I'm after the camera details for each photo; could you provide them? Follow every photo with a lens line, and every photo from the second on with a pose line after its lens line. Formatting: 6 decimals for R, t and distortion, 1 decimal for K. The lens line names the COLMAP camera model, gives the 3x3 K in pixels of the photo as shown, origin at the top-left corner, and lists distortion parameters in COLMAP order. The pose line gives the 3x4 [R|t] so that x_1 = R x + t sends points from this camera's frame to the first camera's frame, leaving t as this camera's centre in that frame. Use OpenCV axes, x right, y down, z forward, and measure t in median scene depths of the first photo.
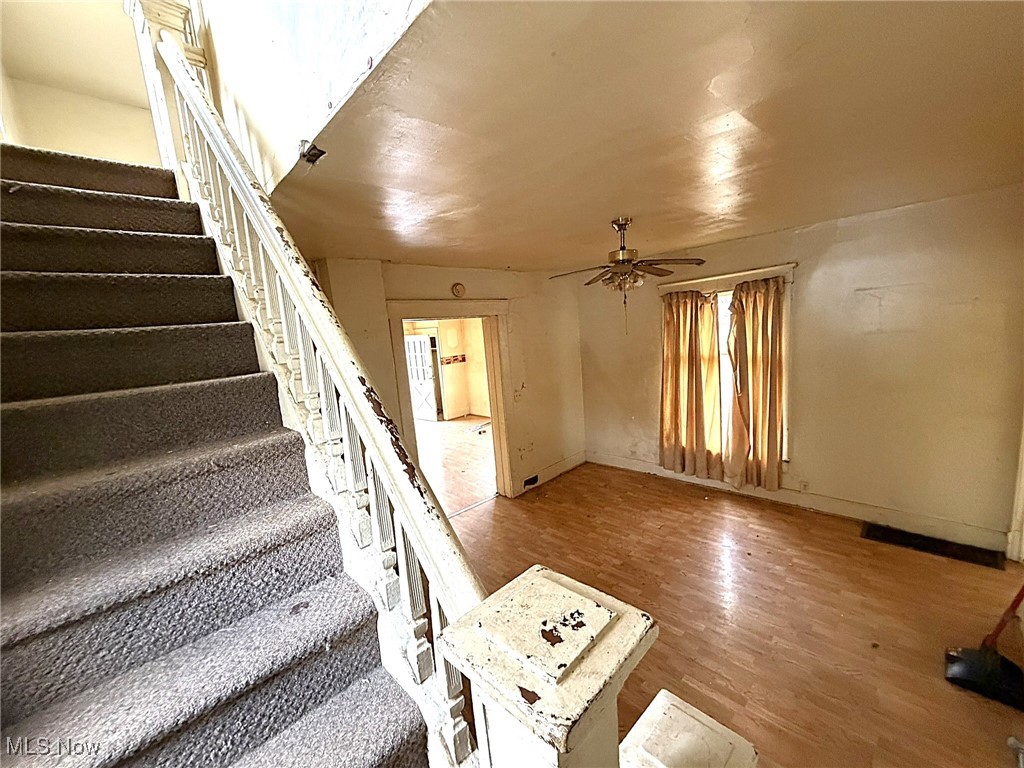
lens RADIAL K [[406.1, 0, 512.3], [0, 406.1, 385.3], [0, 0, 1]] dist [0.000595, 0.000020]
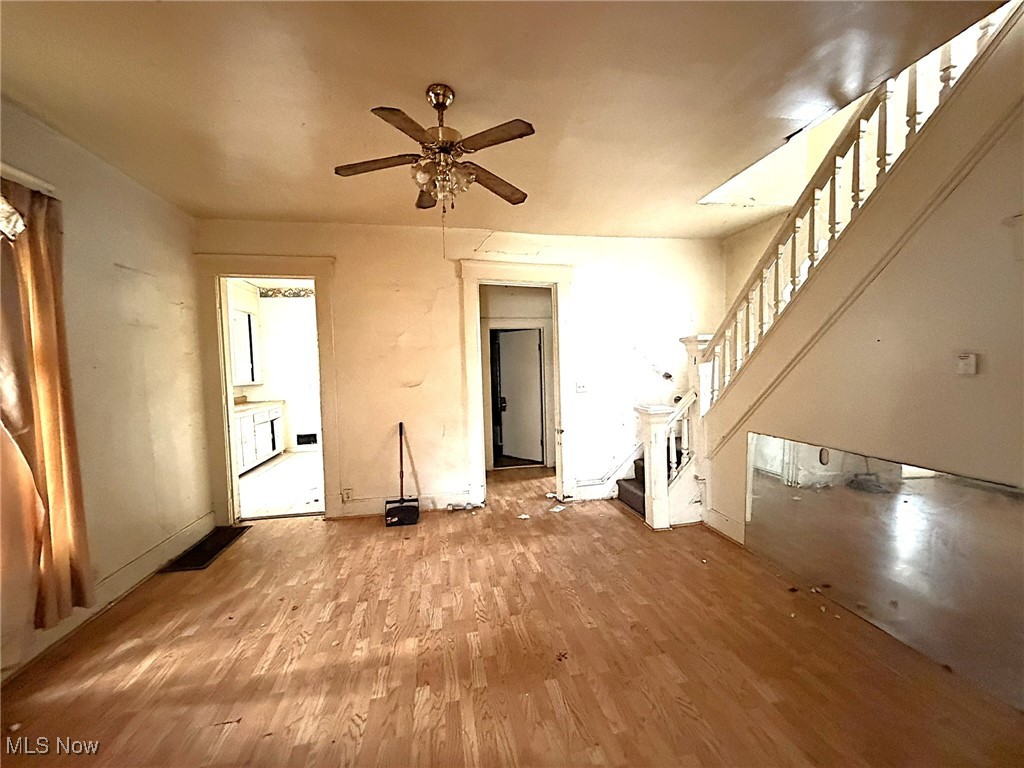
lens RADIAL K [[406.1, 0, 512.3], [0, 406.1, 385.3], [0, 0, 1]] dist [0.000595, 0.000020]
pose [[-0.832114, 0.086682, 0.547789, -0.187570], [0.179974, 0.976463, 0.118871, 0.037466], [-0.524592, 0.197502, -0.828128, 1.747187]]
